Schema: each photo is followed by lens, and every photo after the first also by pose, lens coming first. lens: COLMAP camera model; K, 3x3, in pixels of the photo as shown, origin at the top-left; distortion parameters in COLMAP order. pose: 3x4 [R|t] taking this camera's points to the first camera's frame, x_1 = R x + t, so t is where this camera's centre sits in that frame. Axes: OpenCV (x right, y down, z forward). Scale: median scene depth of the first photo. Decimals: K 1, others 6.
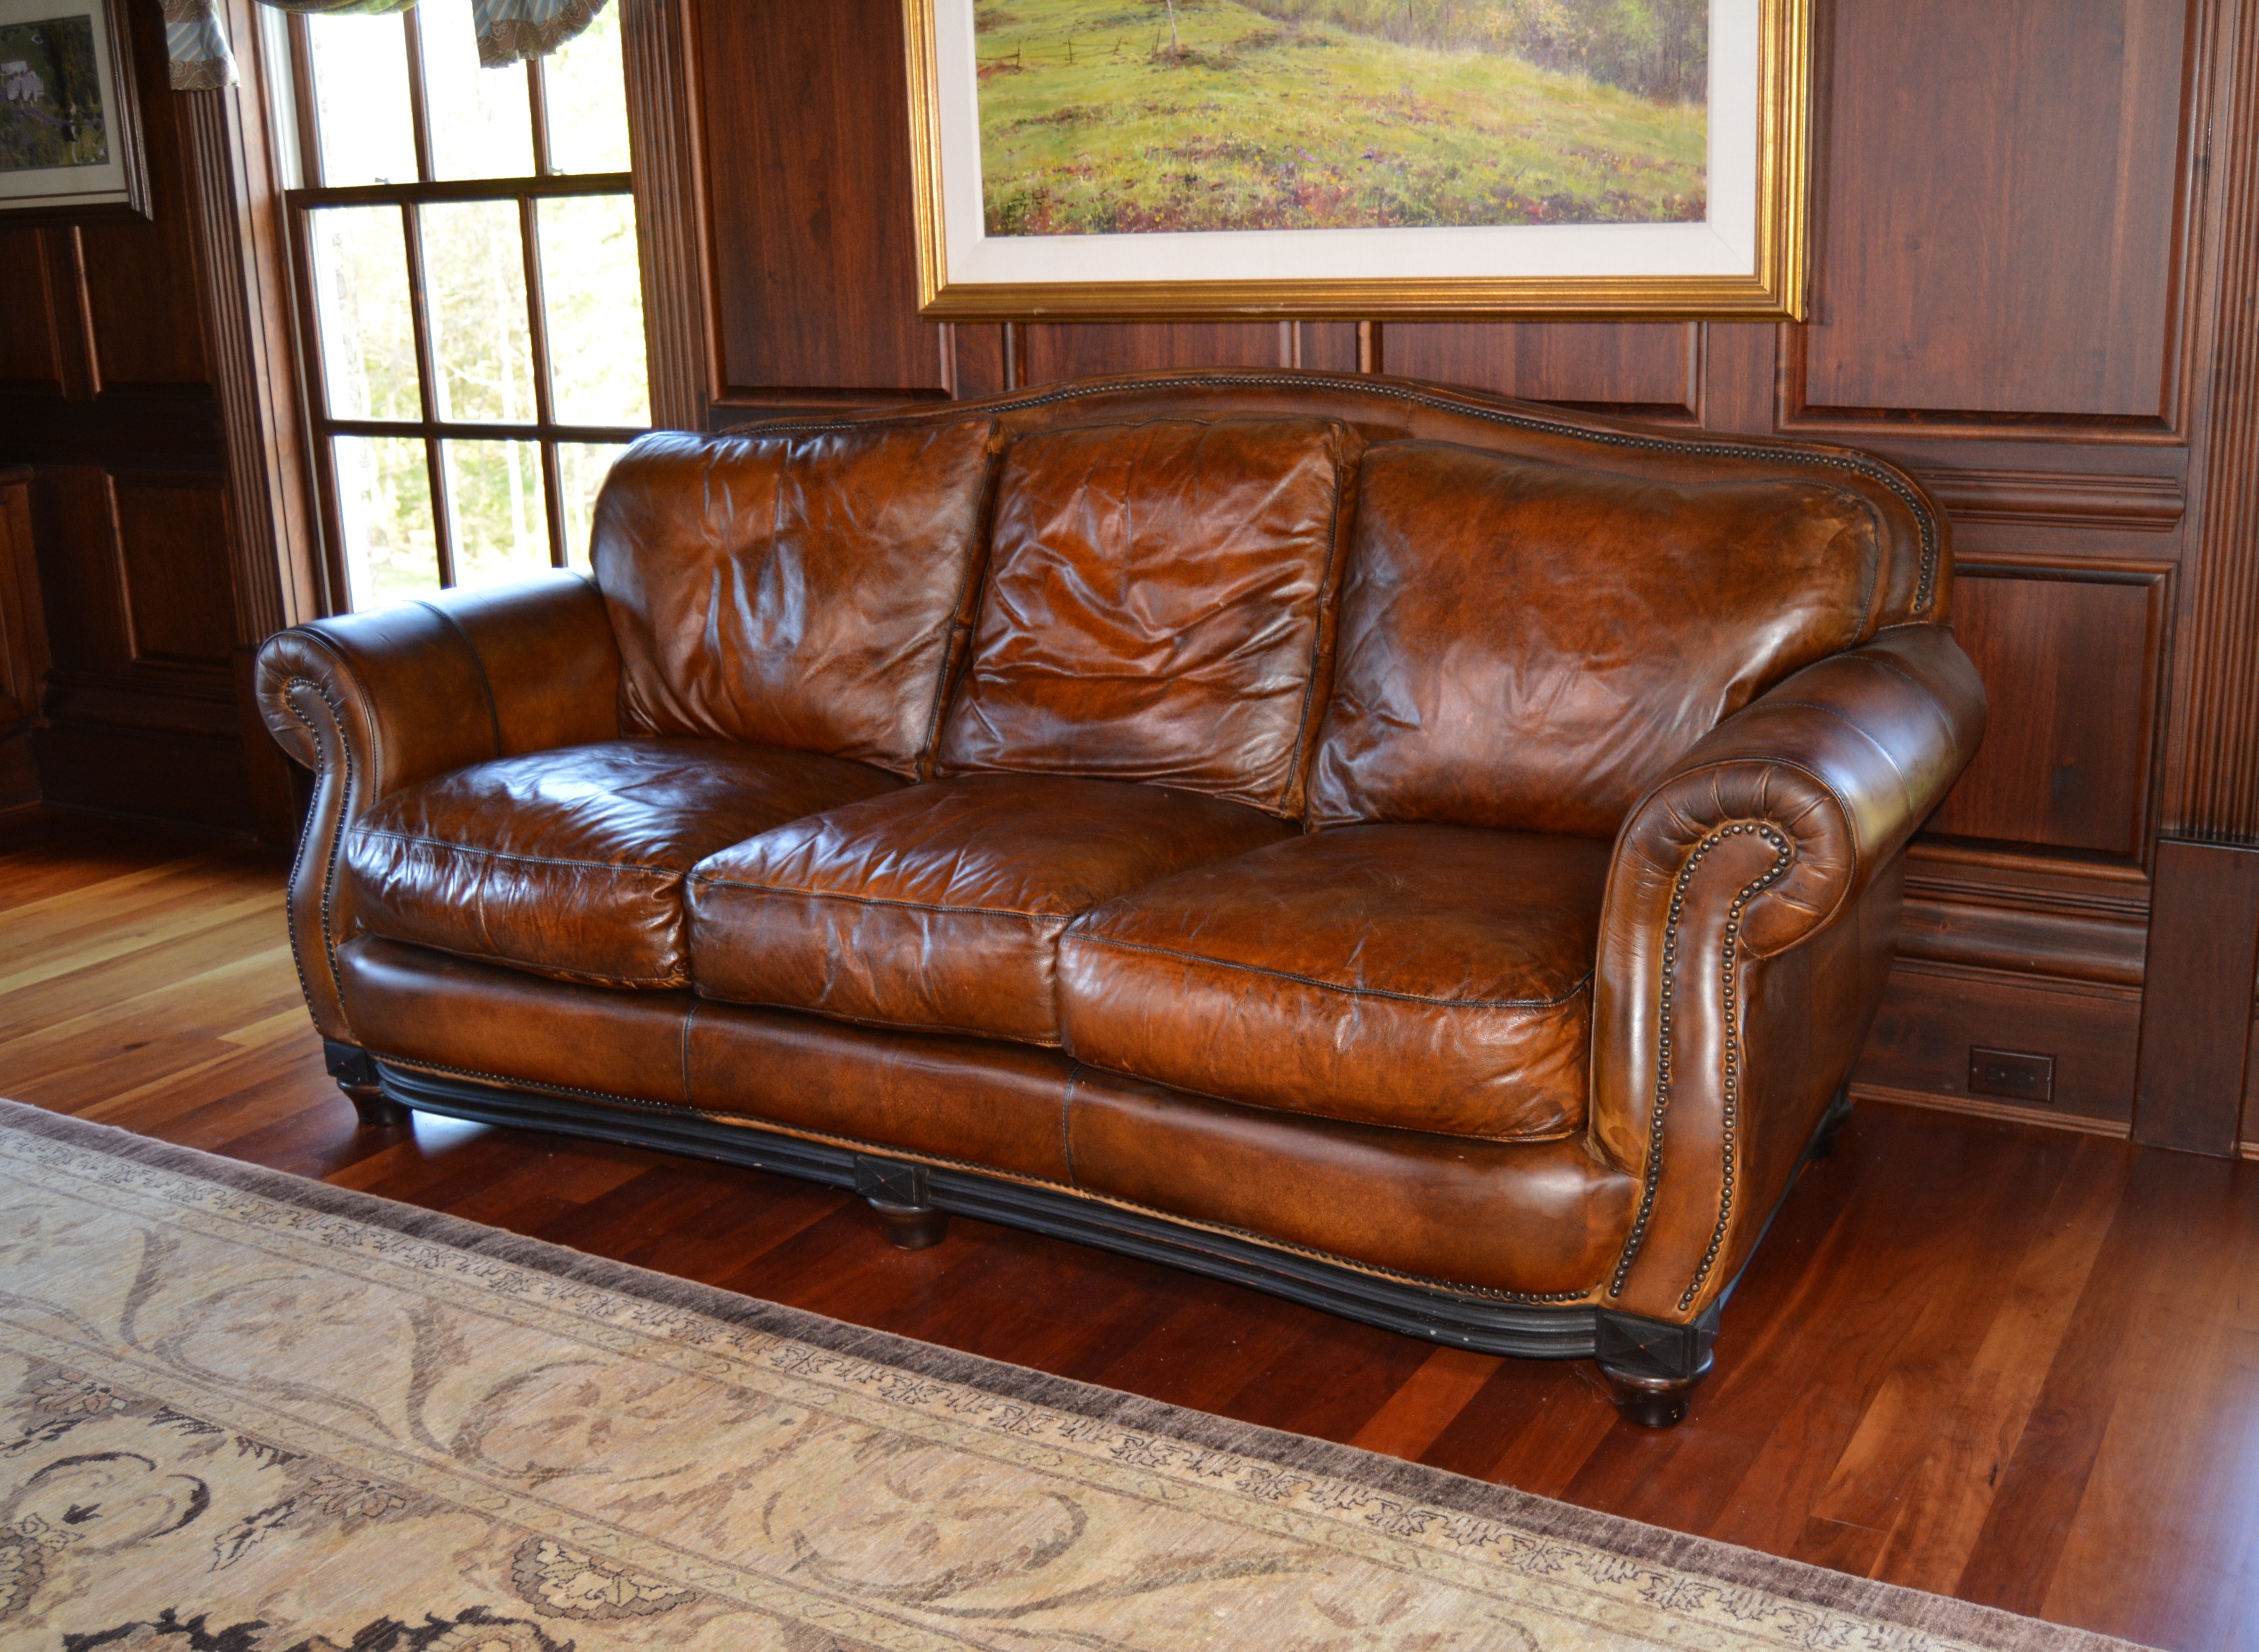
lens RADIAL K [[2352.2, 0, 1179.4], [0, 2352.2, 834.6], [0, 0, 1]] dist [-0.077490, 0.000000]
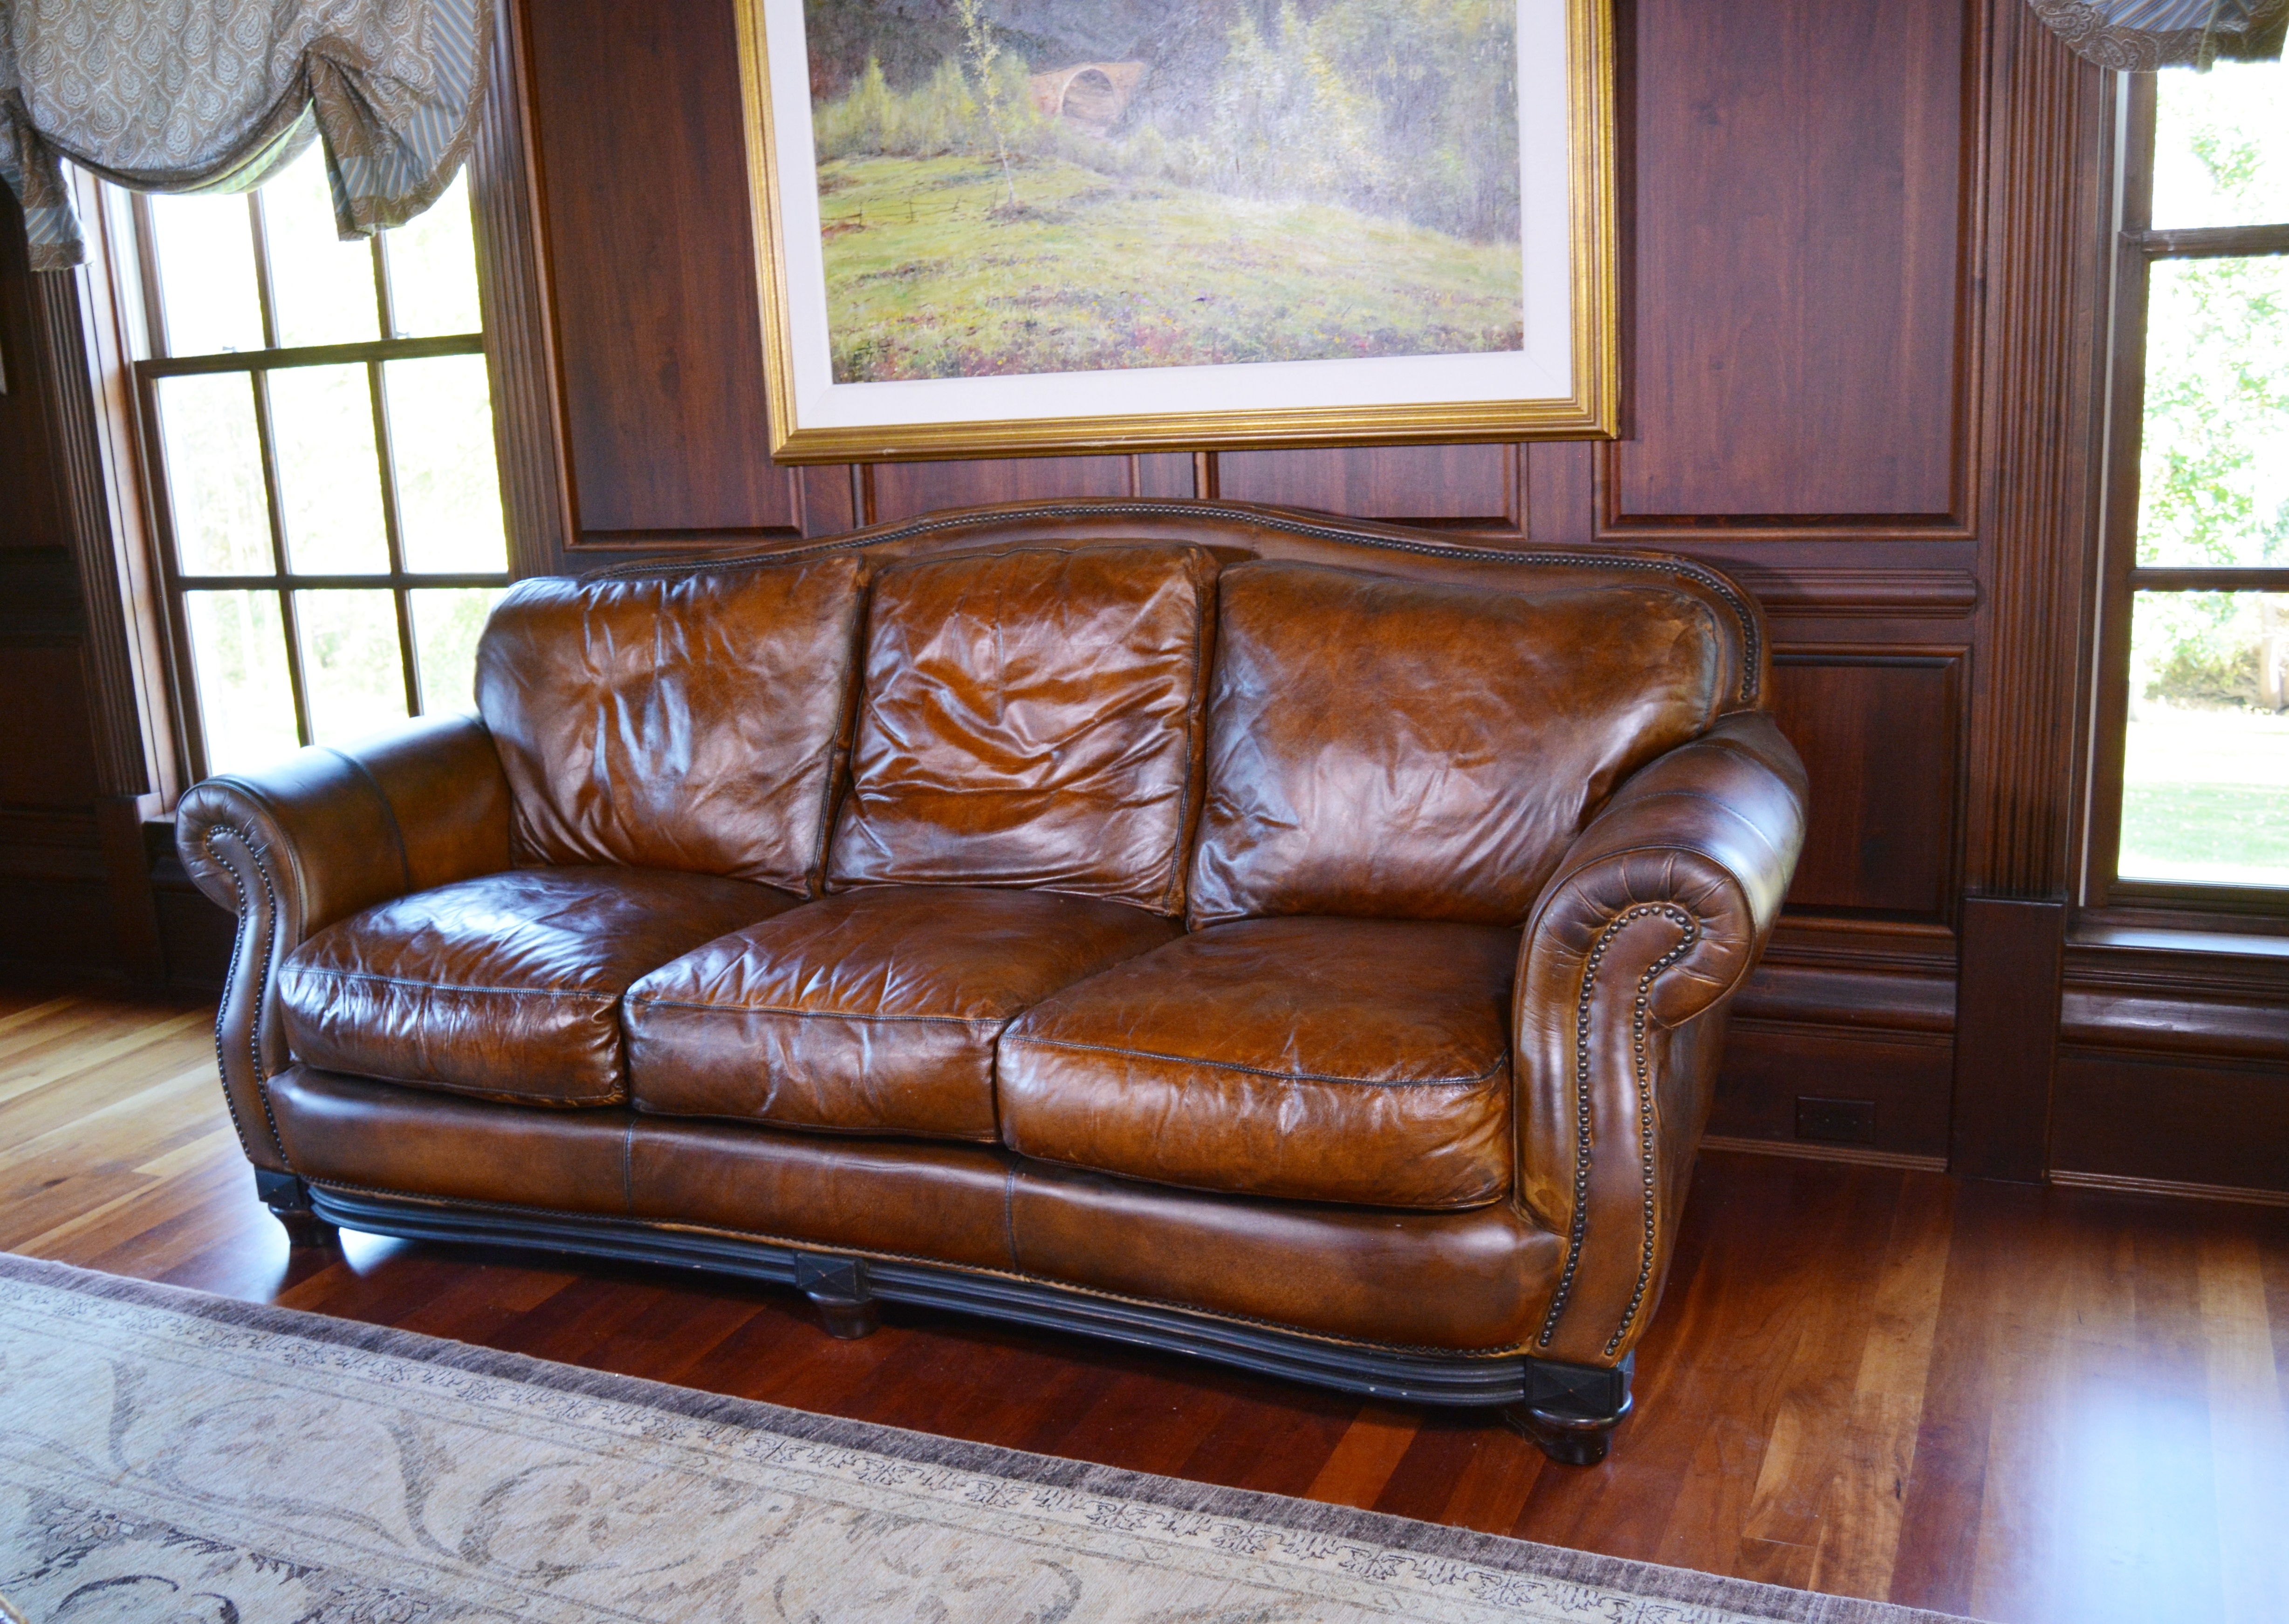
lens RADIAL K [[2222.4, 0, 976.4], [0, 2222.4, 872.7], [0, 0, 1]] dist [-0.089339, 0.000000]
pose [[0.997976, -0.046172, 0.043726, -0.094546], [0.047111, 0.998675, -0.020698, -0.011002], [-0.042712, 0.022716, 0.998829, -0.010504]]
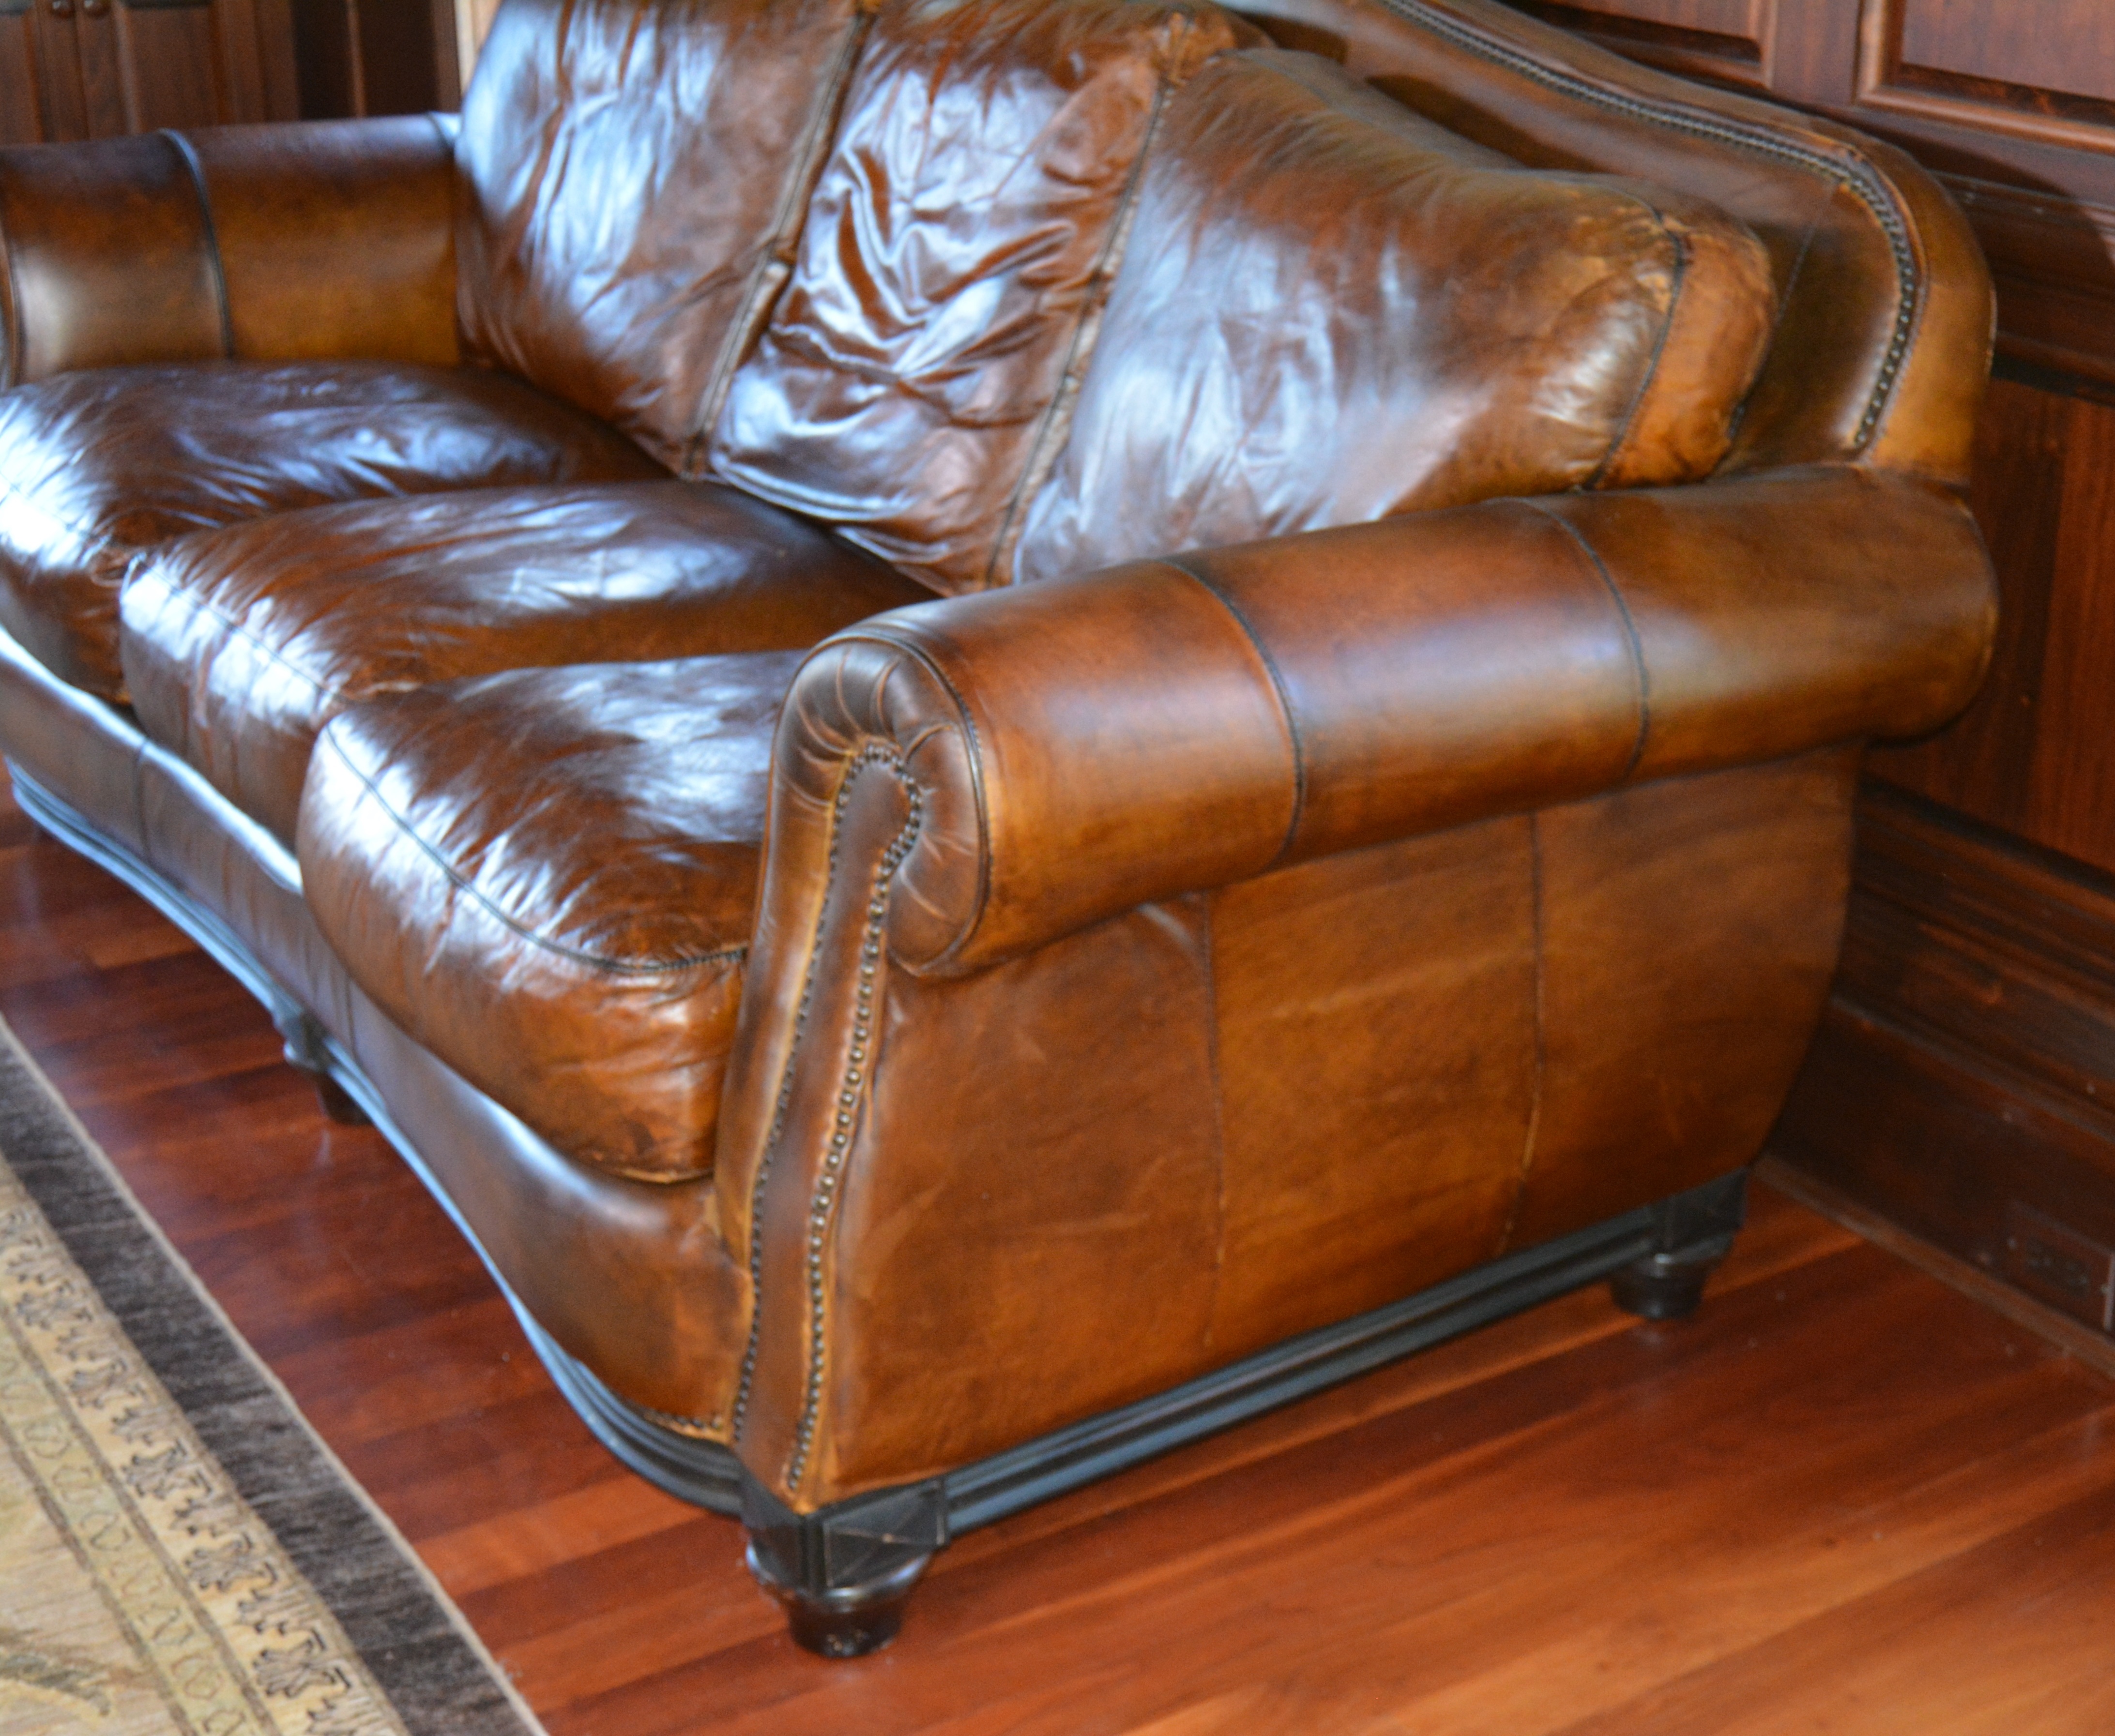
lens RADIAL K [[3132.6, 0, 1450.9], [0, 3132.6, 965.6], [0, 0, 1]] dist [-0.056835, 0.000000]
pose [[0.916728, 0.209129, -0.340405, 0.532270], [-0.161636, 0.973348, 0.162687, -0.082957], [0.365355, -0.094118, 0.926098, 0.253499]]
